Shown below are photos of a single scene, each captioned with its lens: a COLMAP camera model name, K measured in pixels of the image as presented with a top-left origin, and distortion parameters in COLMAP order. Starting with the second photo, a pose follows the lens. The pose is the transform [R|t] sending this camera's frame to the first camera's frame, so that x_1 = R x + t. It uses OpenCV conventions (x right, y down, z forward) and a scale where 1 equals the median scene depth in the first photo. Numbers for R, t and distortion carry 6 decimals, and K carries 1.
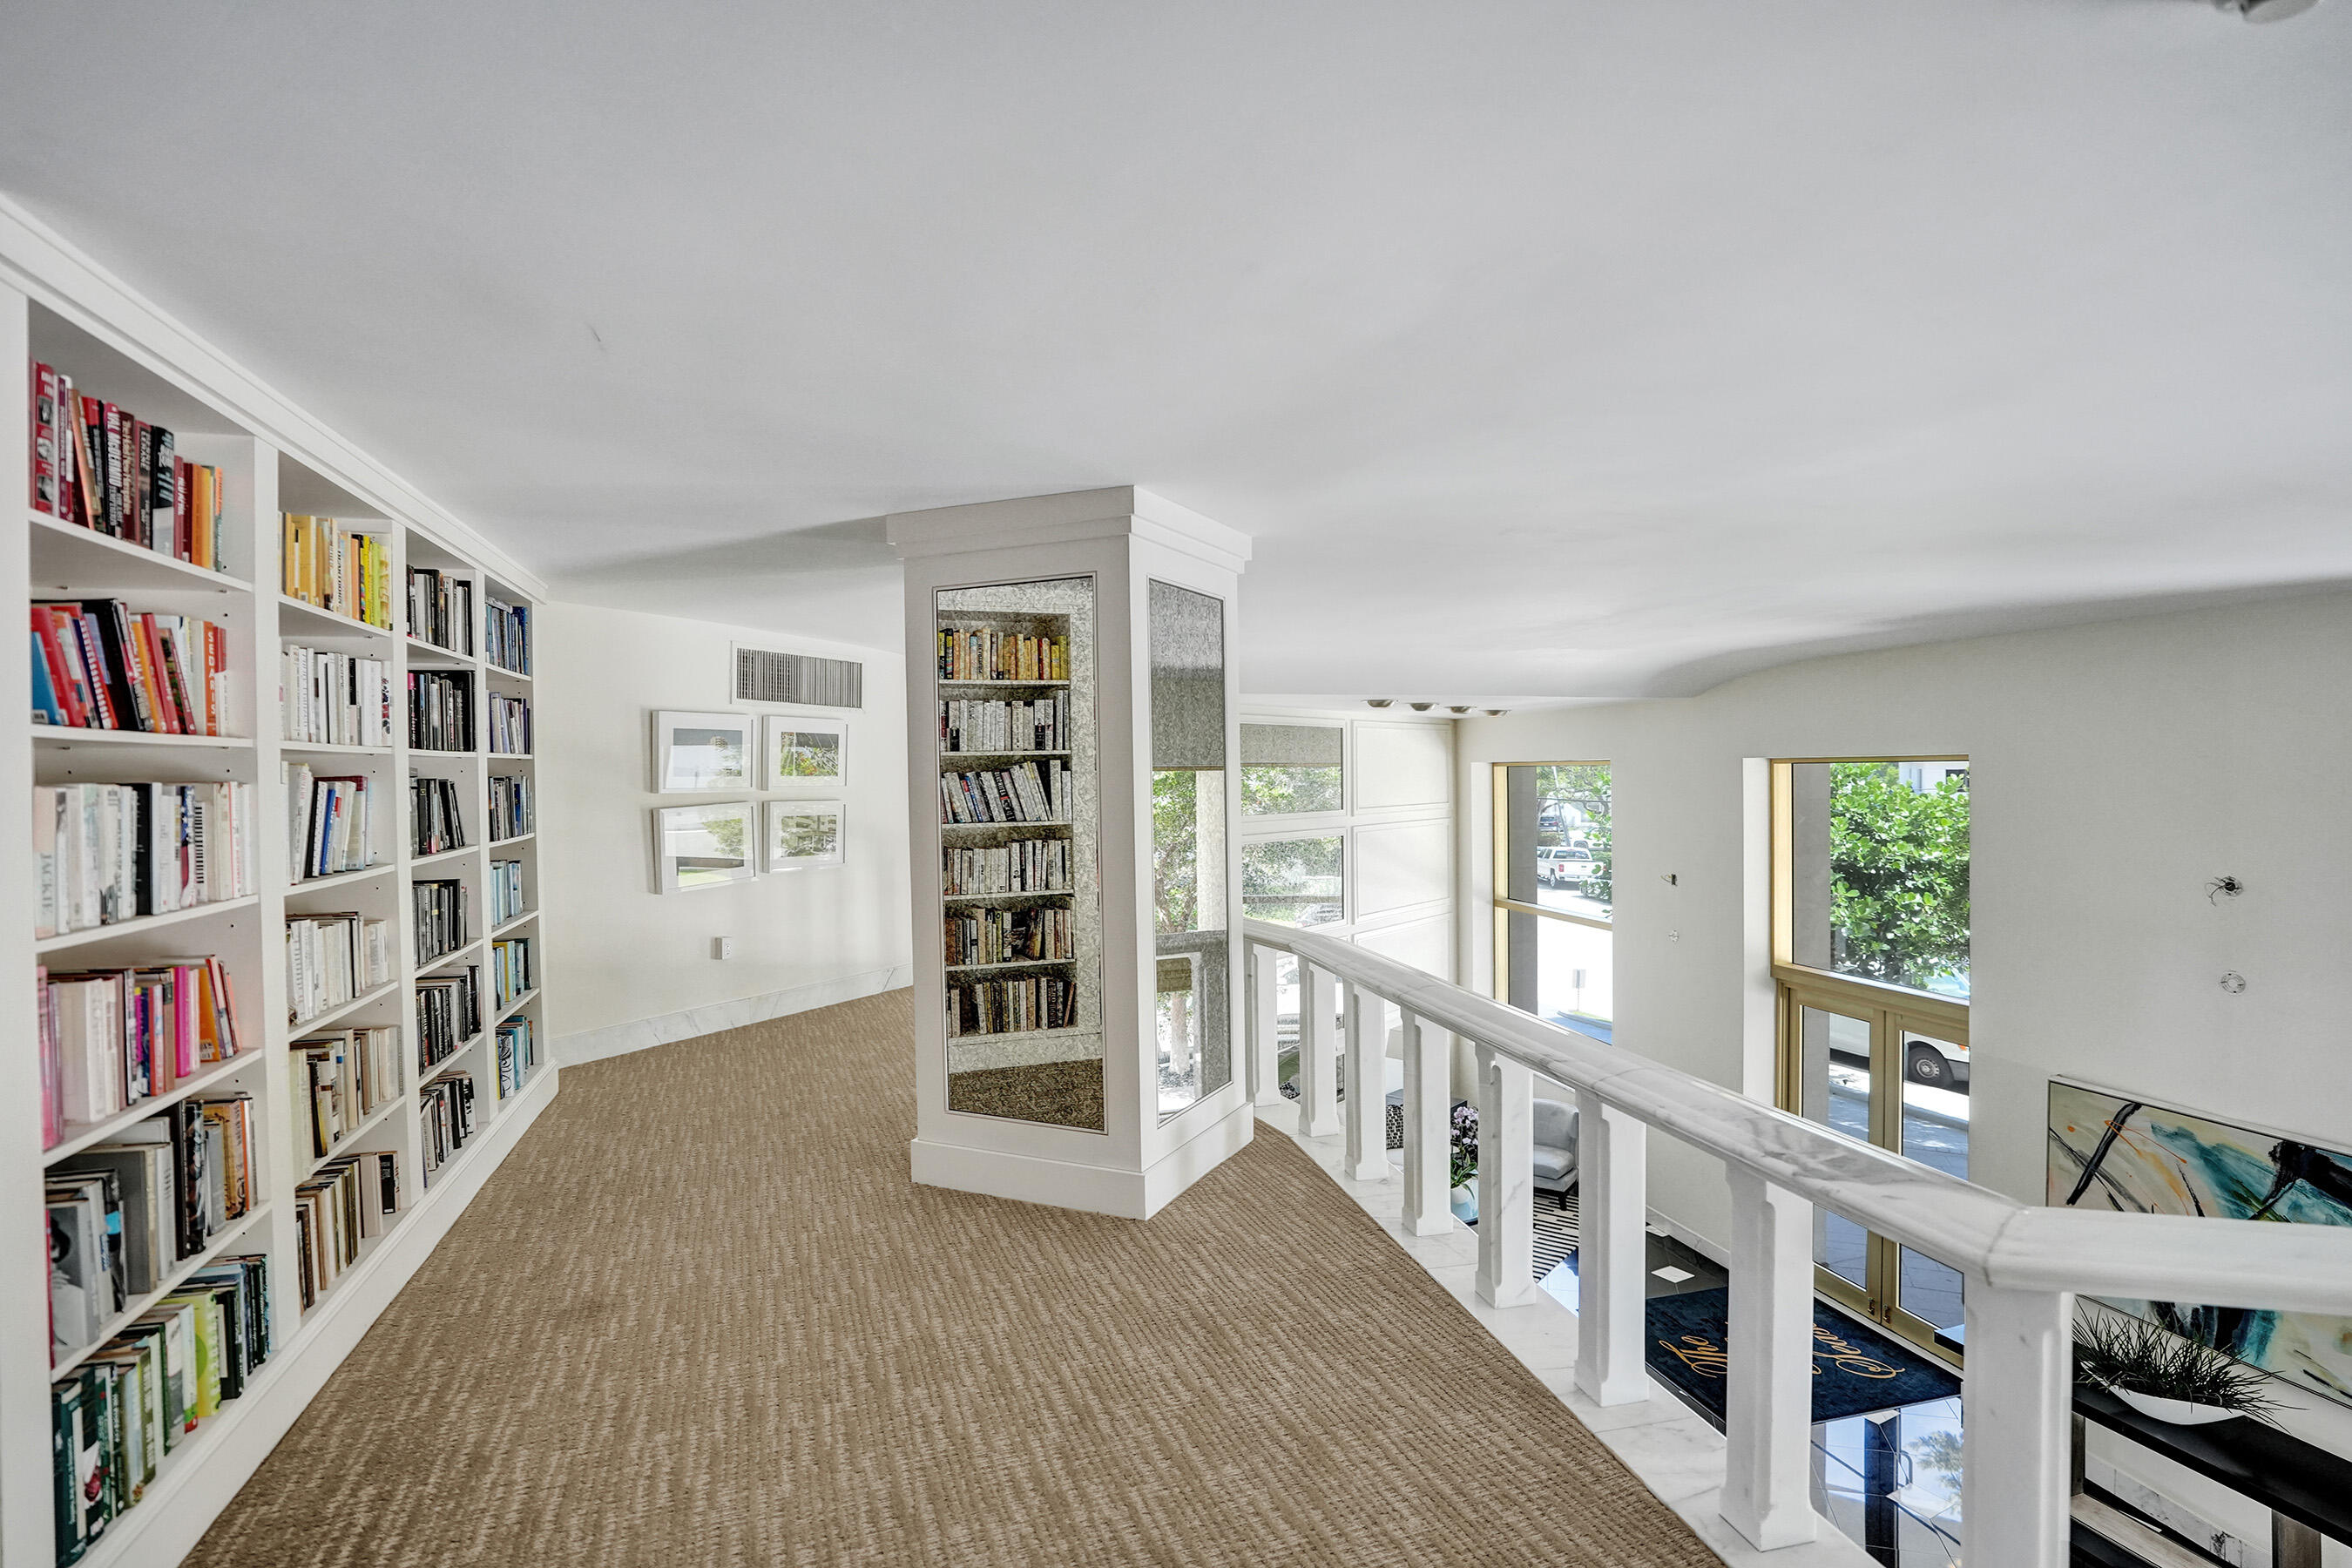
lens RADIAL K [[1126.9, 0, 1276.9], [0, 1126.9, 783.4], [0, 0, 1]] dist [-0.052295, 0.027450]
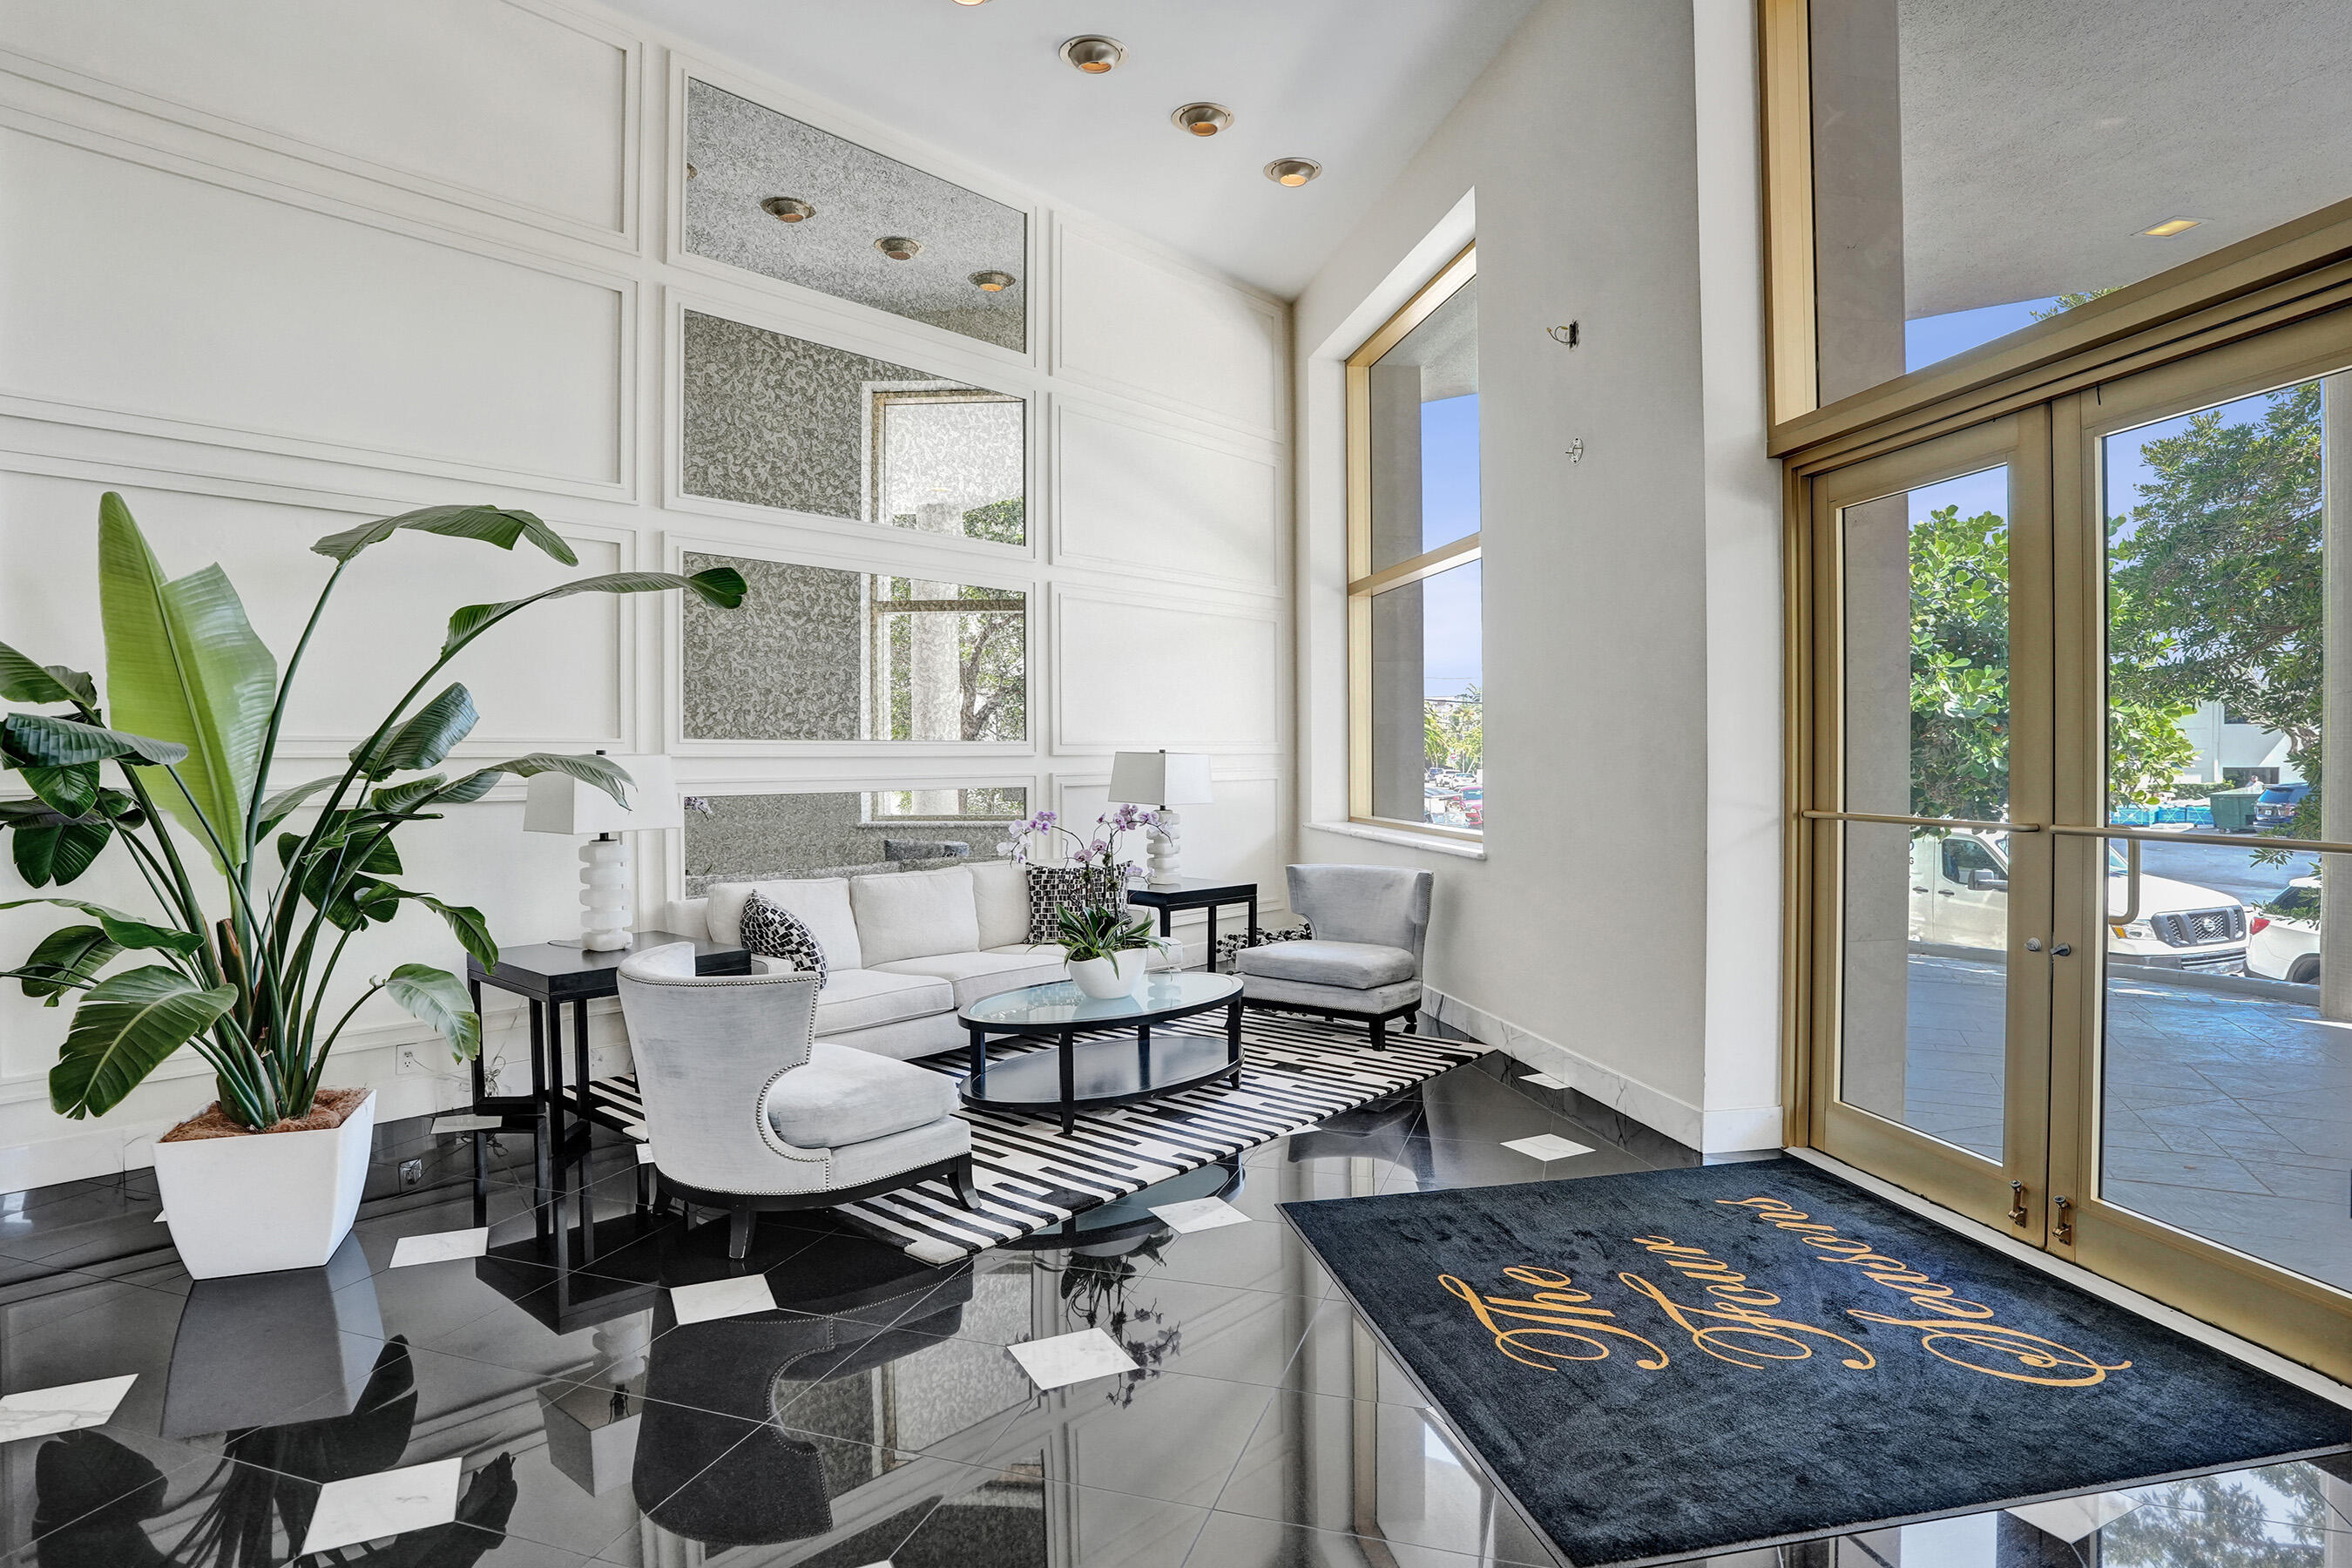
lens RADIAL K [[1185.7, 0, 1284.5], [0, 1185.7, 778.5], [0, 0, 1]] dist [-0.020111, 0.000819]
pose [[0.998853, -0.001454, -0.047859, 0.387390], [0.001812, 0.999971, 0.007426, 0.411211], [0.047847, -0.007504, 0.998826, 0.743003]]
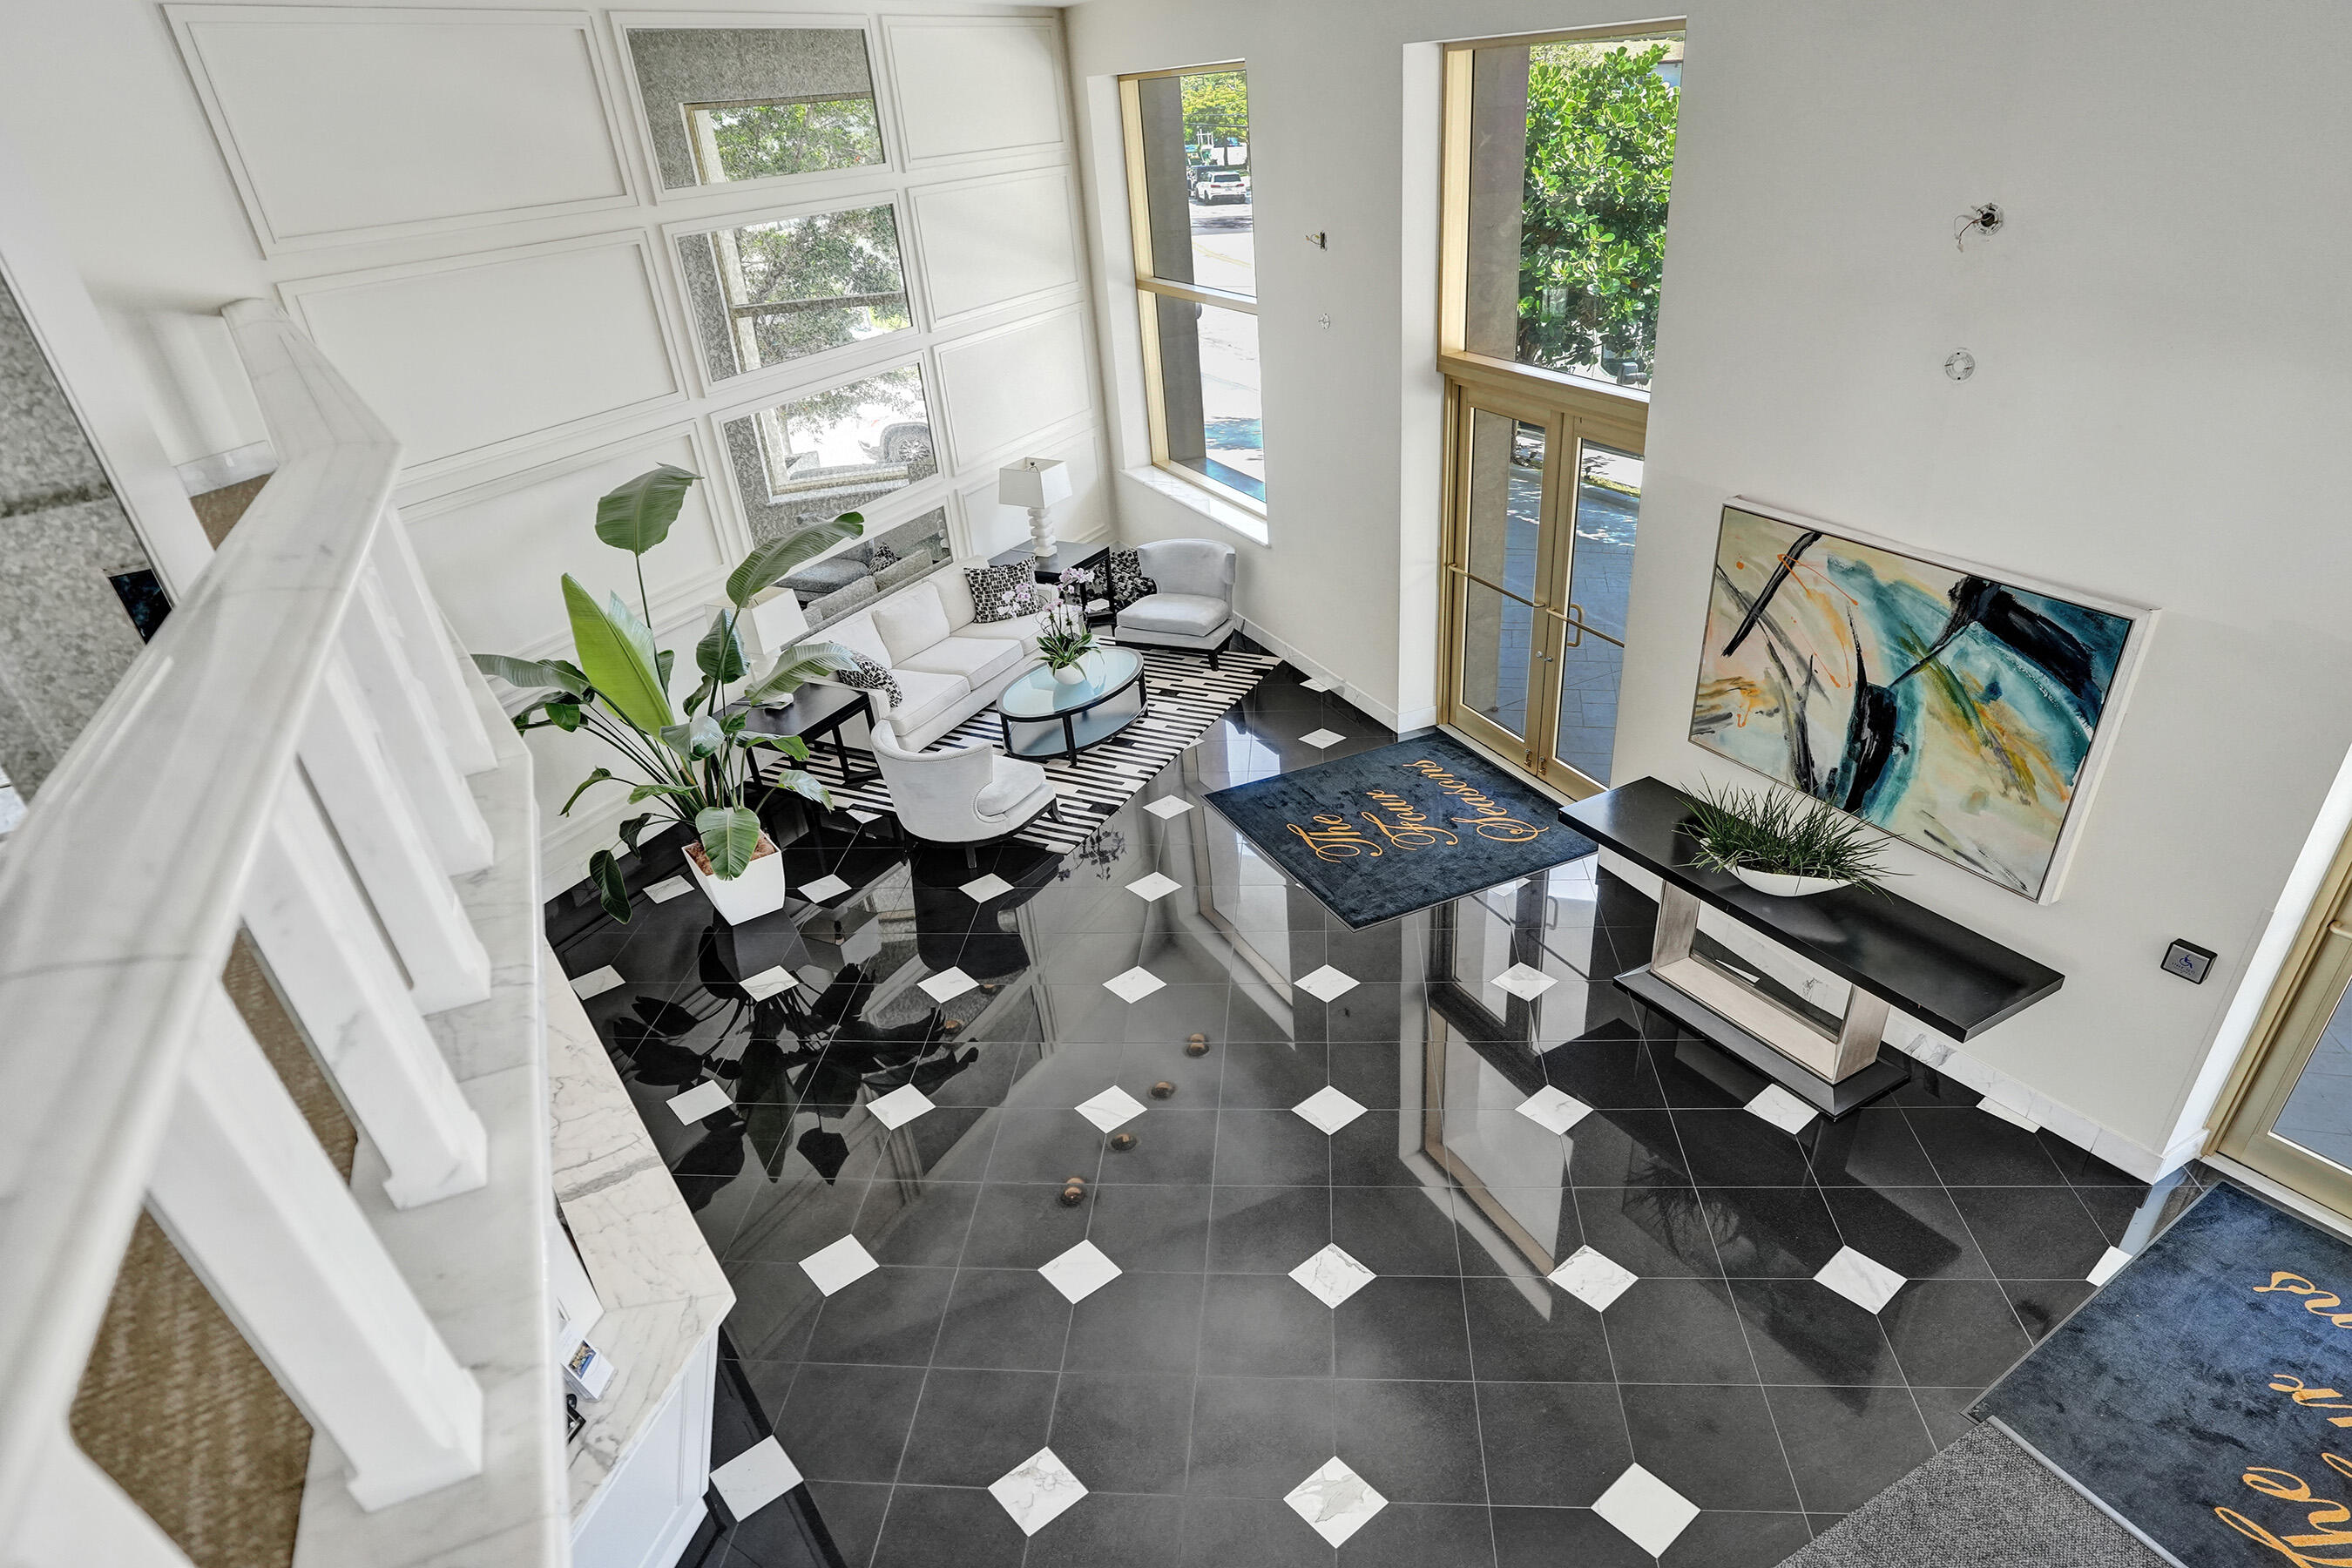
lens RADIAL K [[1227.7, 0, 1244.7], [0, 1227.7, 787.9], [0, 0, 1]] dist [-0.034191, 0.000656]
pose [[0.984337, -0.124931, 0.124391, 0.244763], [0.049565, 0.873222, 0.484795, 0.014596], [-0.169187, -0.471036, 0.865737, 0.234117]]
